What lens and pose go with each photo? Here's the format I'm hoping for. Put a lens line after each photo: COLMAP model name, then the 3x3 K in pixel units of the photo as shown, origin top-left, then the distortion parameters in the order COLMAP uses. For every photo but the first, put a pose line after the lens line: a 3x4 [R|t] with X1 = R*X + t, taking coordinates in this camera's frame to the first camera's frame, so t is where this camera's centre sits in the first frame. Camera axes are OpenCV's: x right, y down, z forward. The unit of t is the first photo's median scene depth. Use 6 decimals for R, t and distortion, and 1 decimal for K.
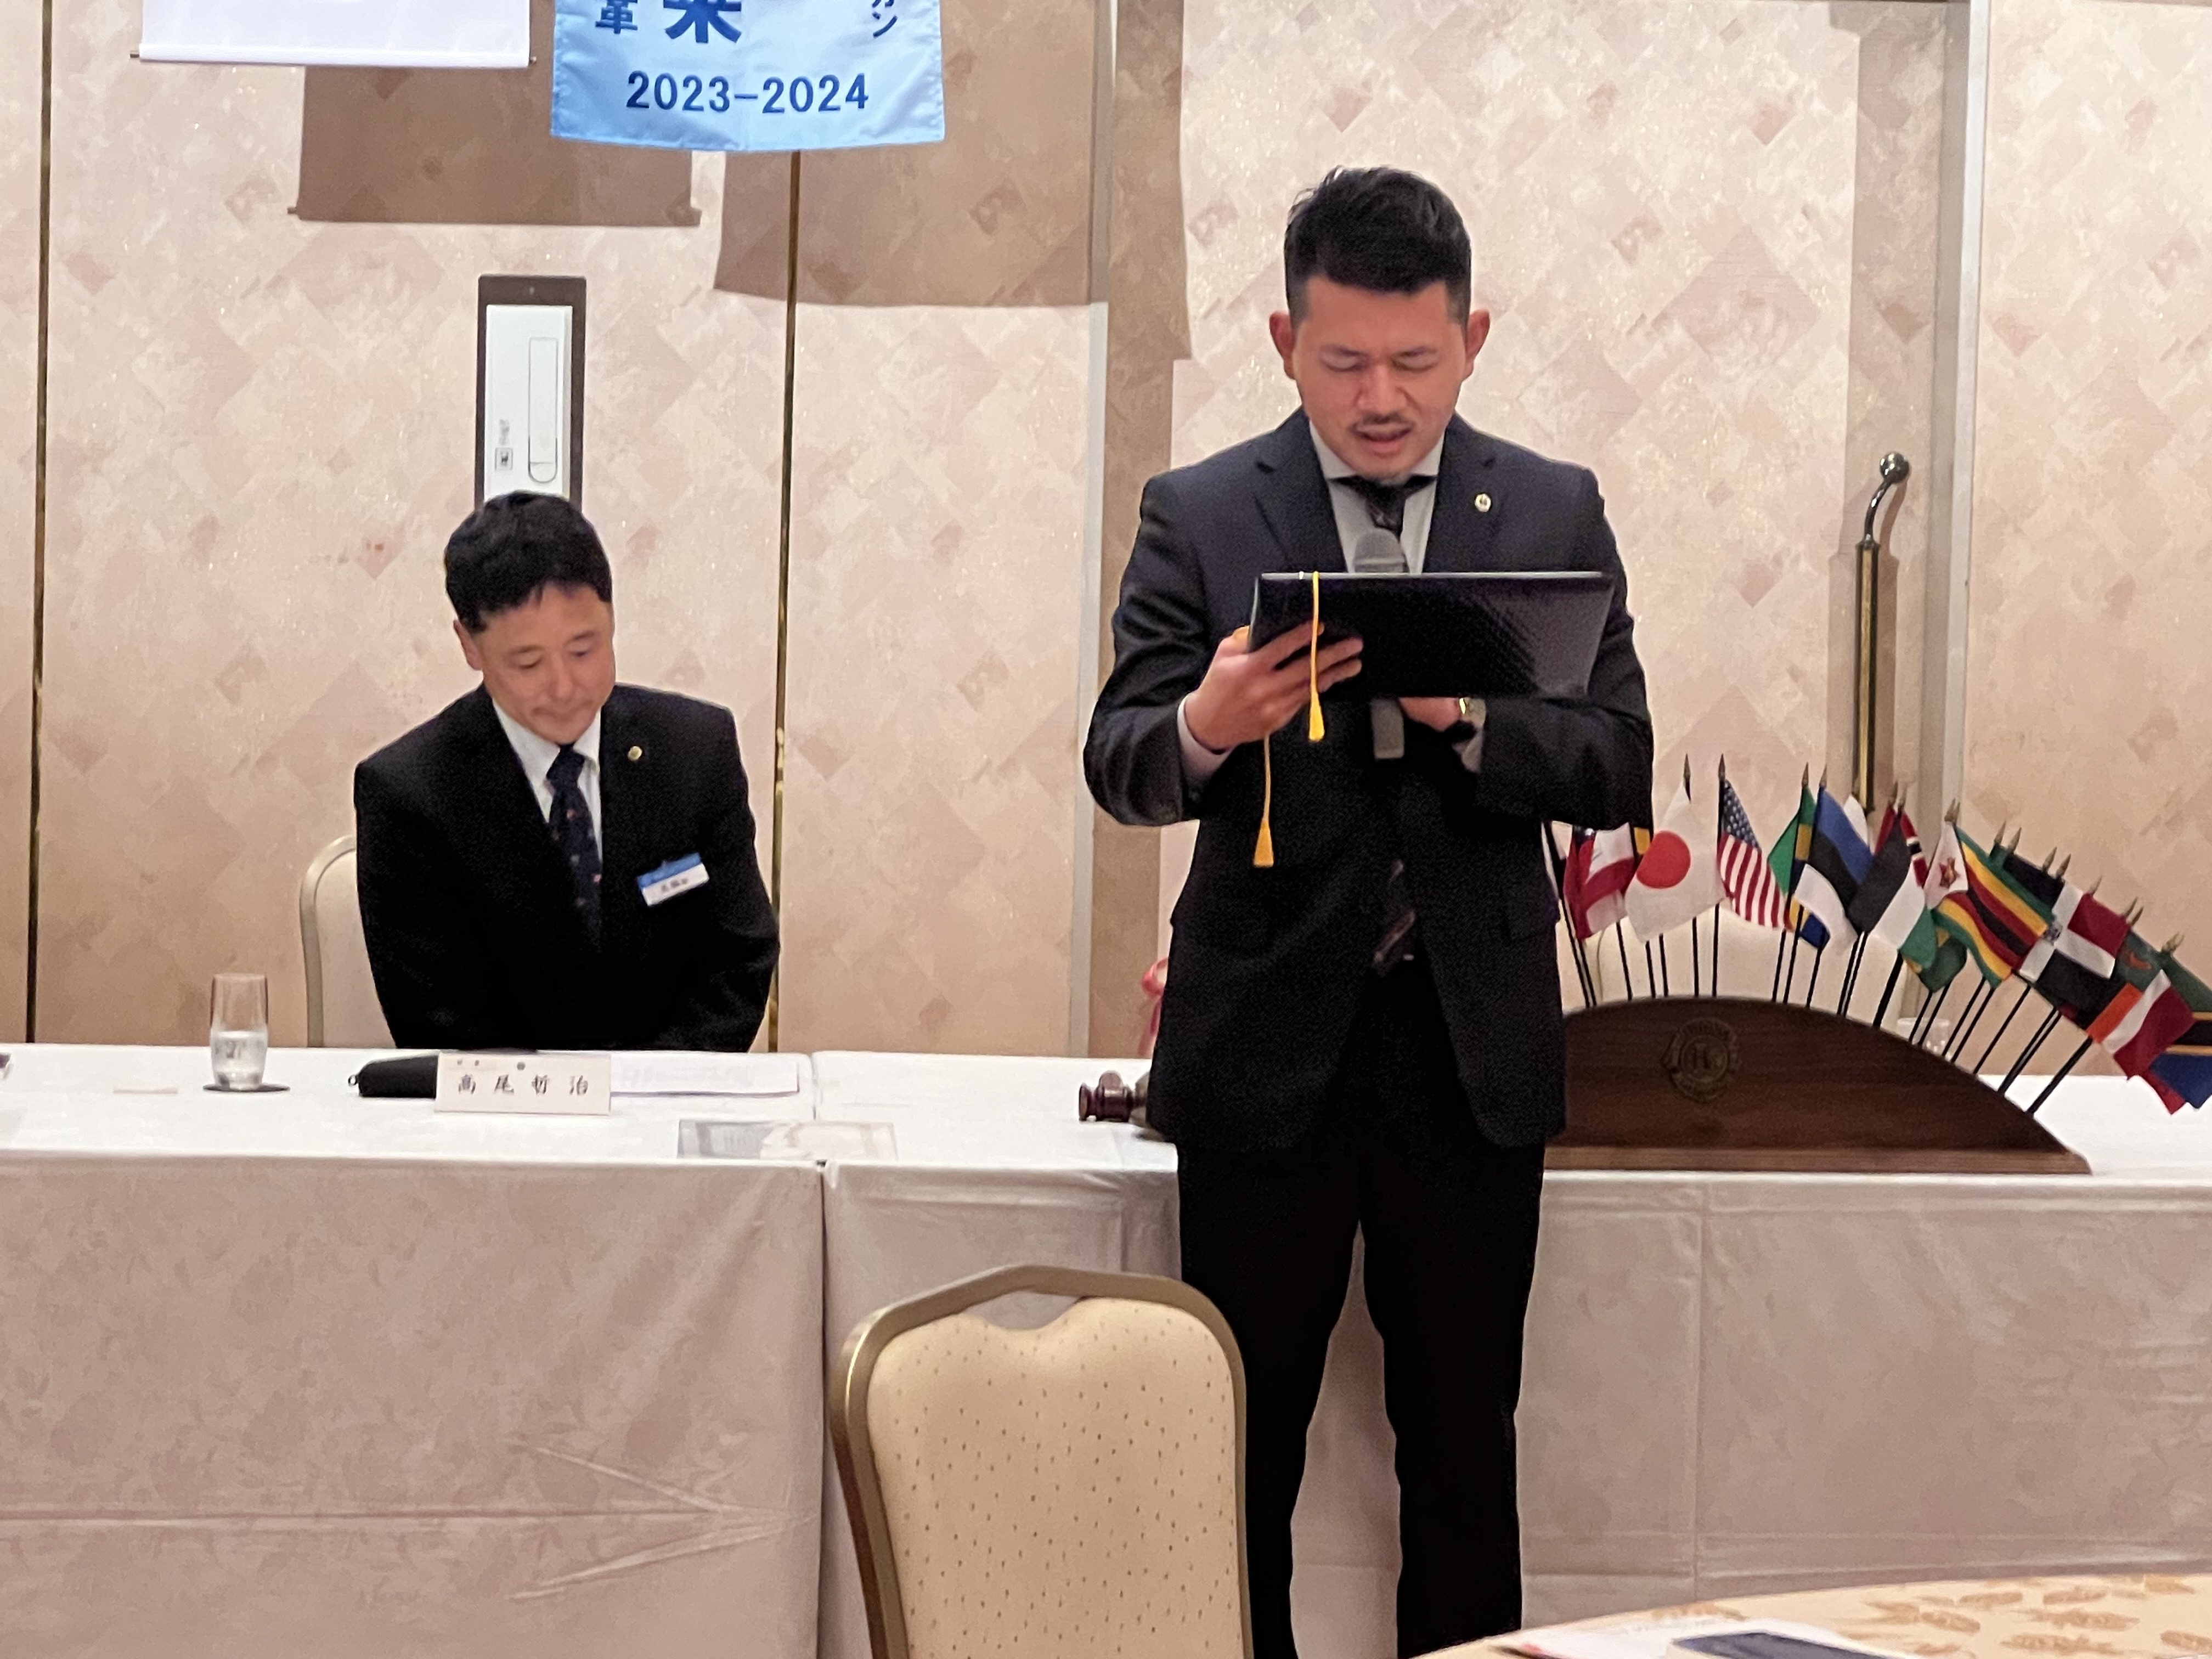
lens RADIAL K [[7789.6, 0, 1104.8], [0, 7789.6, 830.7], [0, 0, 1]] dist [-0.103574, 0.000000]
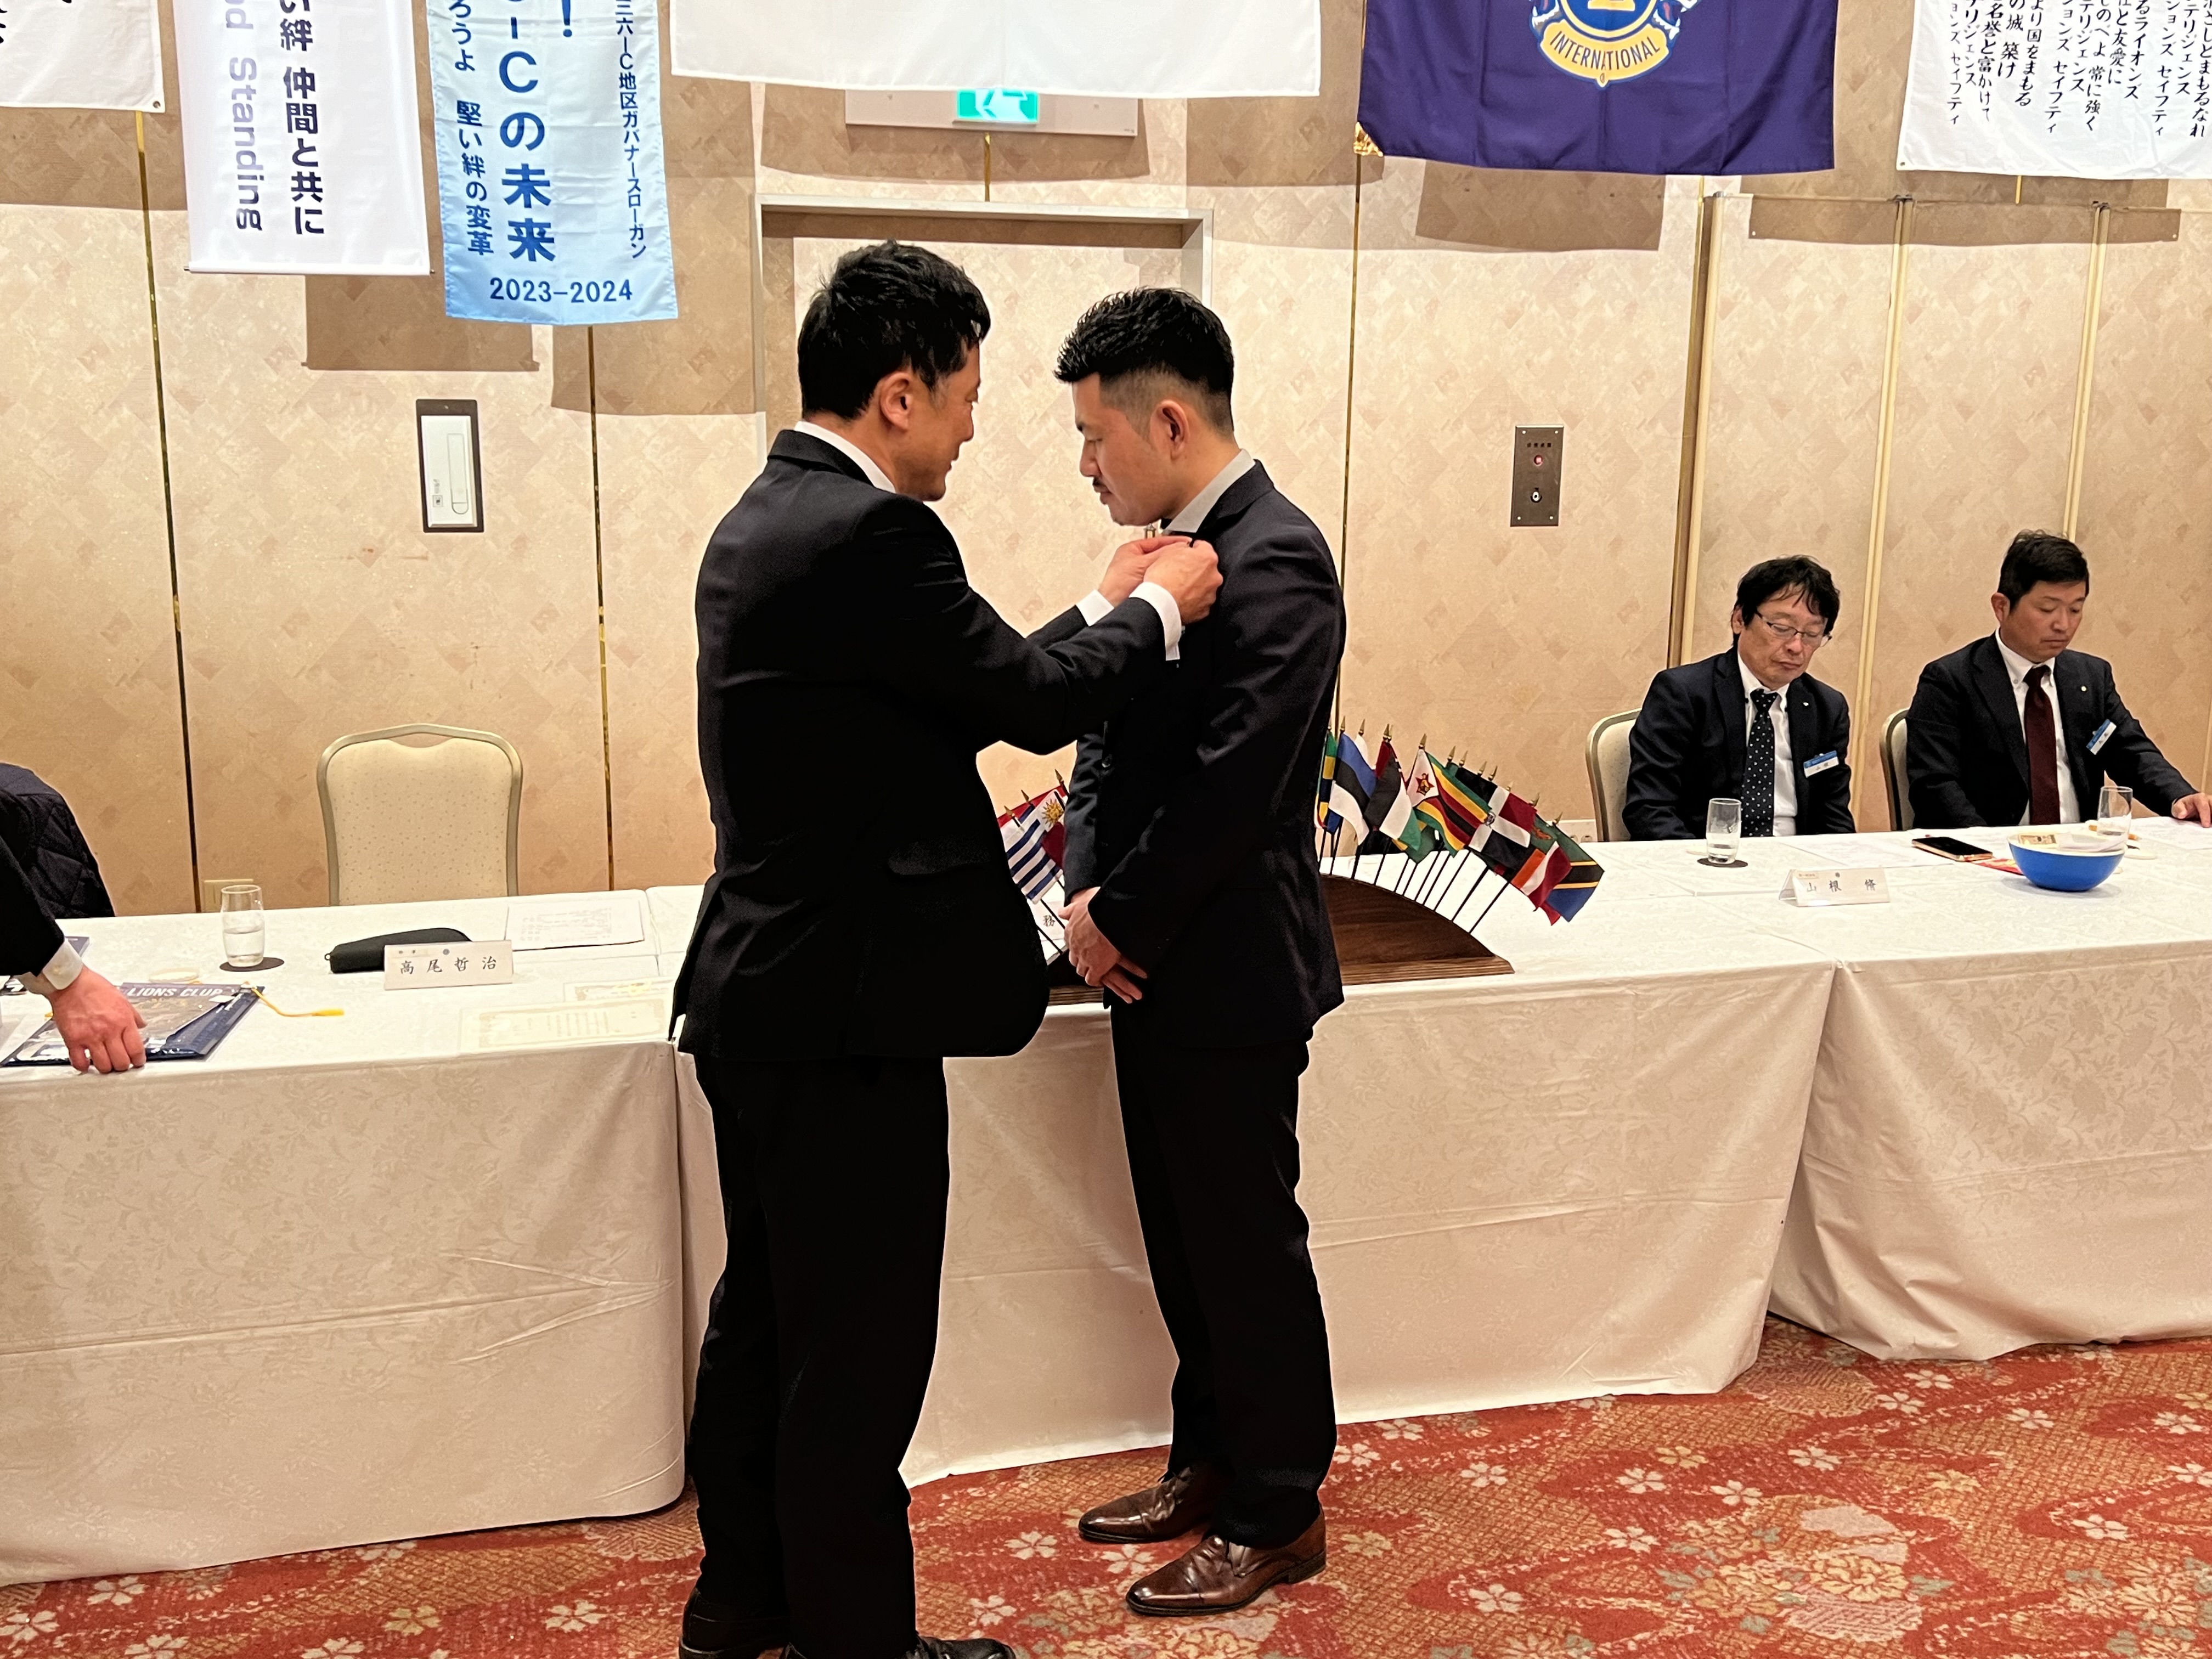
lens RADIAL K [[2083.2, 0, 1122.7], [0, 2083.2, 817.4], [0, 0, 1]] dist [0.006259, 0.000000]
pose [[0.977286, -0.055565, 0.204509, -0.030931], [0.029701, 0.991402, 0.127432, -0.040878], [-0.209831, -0.118464, 0.970534, 0.619585]]
